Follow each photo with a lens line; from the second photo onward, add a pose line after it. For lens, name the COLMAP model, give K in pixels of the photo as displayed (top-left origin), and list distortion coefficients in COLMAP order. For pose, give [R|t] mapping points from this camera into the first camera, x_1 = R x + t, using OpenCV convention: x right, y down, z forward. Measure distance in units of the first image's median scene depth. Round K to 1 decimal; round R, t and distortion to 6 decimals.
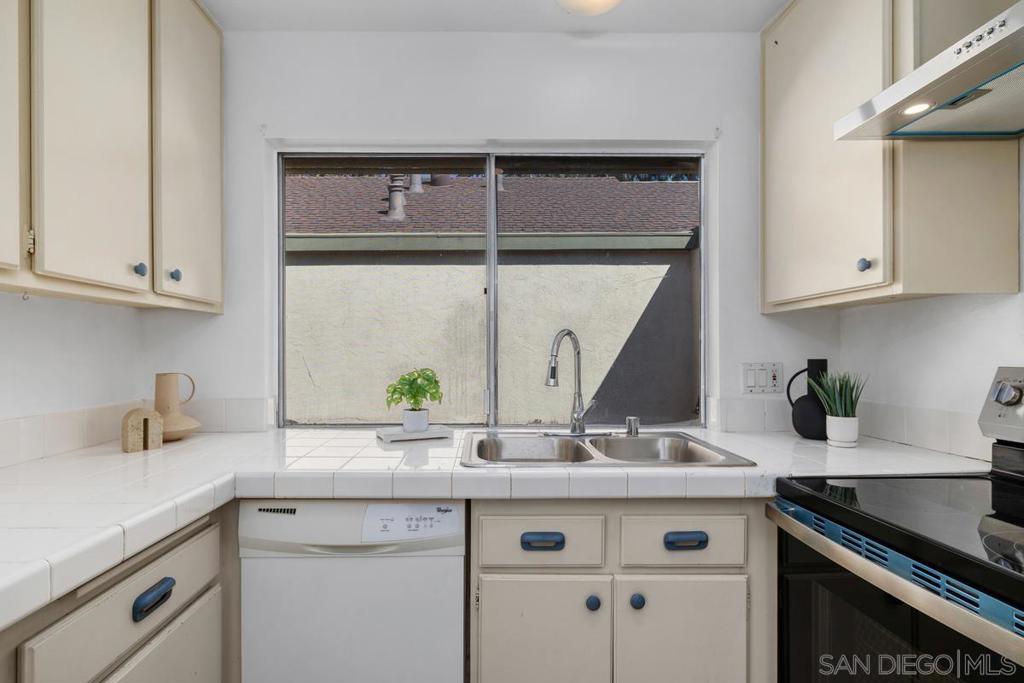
lens RADIAL K [[520.2, 0, 493.0], [0, 520.2, 360.4], [0, 0, 1]] dist [-0.004613, 0.000221]
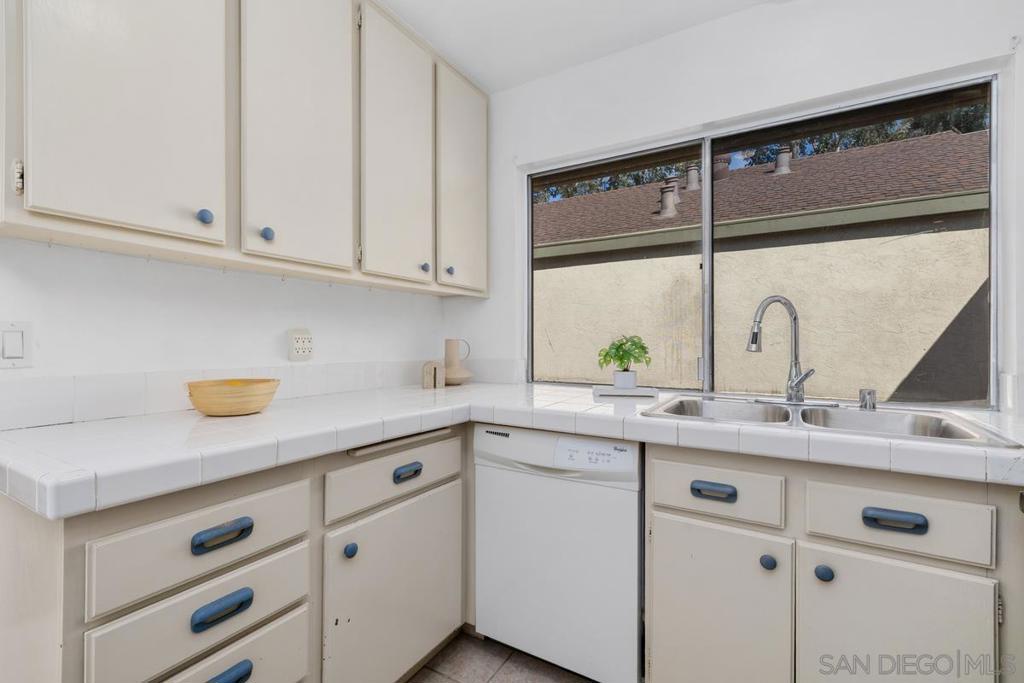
lens RADIAL K [[444.1, 0, 503.2], [0, 444.1, 342.8], [0, 0, 1]] dist [0.001562, 0.000773]
pose [[0.854184, 0.002395, -0.519965, 0.159778], [-0.003724, 0.999992, -0.001513, 0.038861], [0.519957, 0.003229, 0.854186, 0.002776]]
